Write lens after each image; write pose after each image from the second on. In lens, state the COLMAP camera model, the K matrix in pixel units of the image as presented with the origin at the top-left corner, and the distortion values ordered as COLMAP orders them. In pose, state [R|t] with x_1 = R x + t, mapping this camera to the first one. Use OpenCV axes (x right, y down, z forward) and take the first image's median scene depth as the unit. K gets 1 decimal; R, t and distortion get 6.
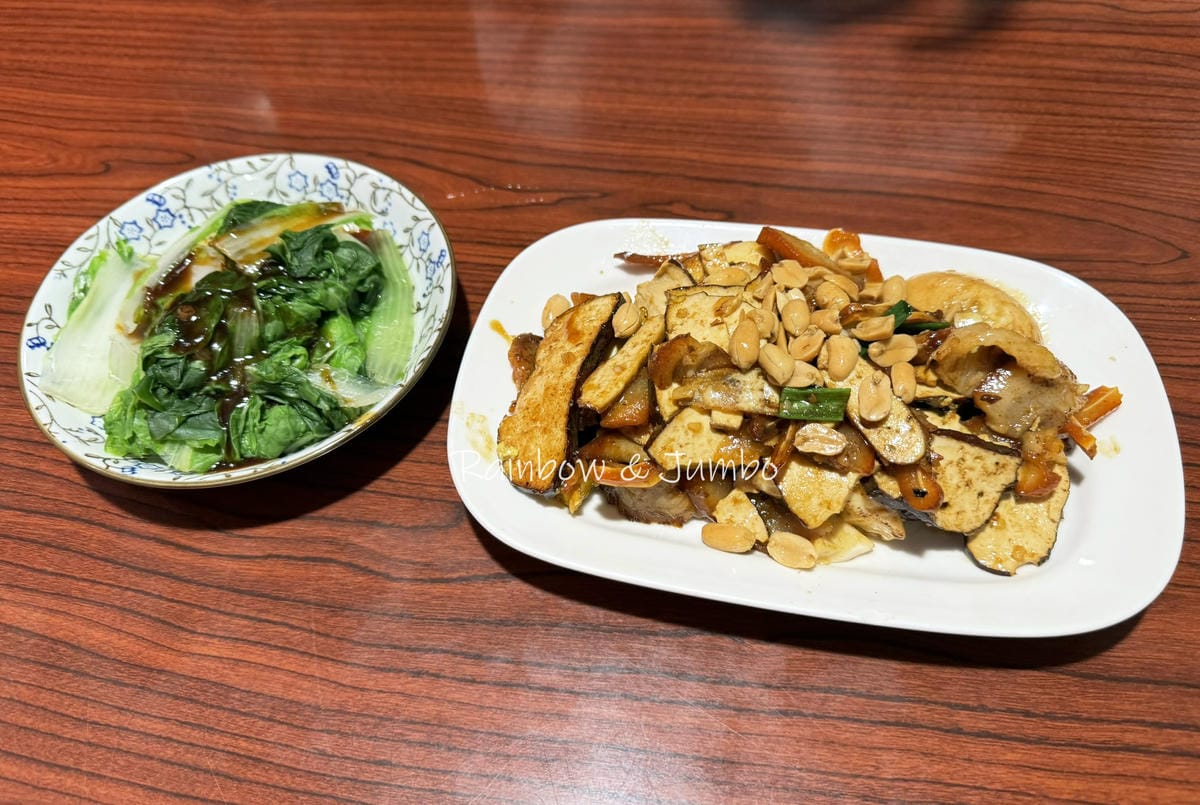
lens RADIAL K [[829.9, 0, 600.0], [0, 829.9, 402.5], [0, 0, 1]] dist [0.004017, -0.076138]
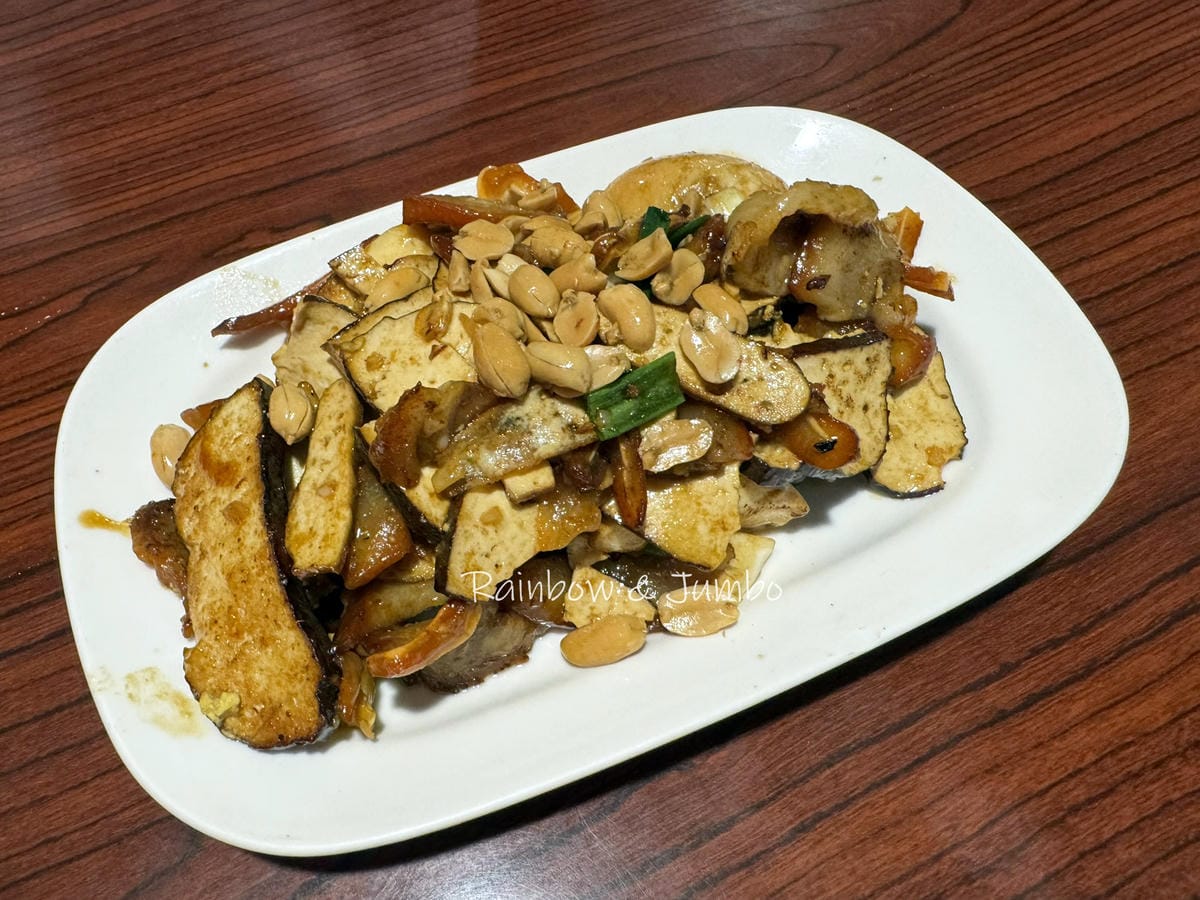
lens RADIAL K [[1054.4, 0, 599.2], [0, 1054.4, 485.2], [0, 0, 1]] dist [-0.004303, -0.008314]
pose [[0.839981, -0.464850, 0.279904, -0.023088], [0.454796, 0.884492, 0.104091, -0.032369], [-0.295960, 0.039865, 0.954368, 0.208417]]
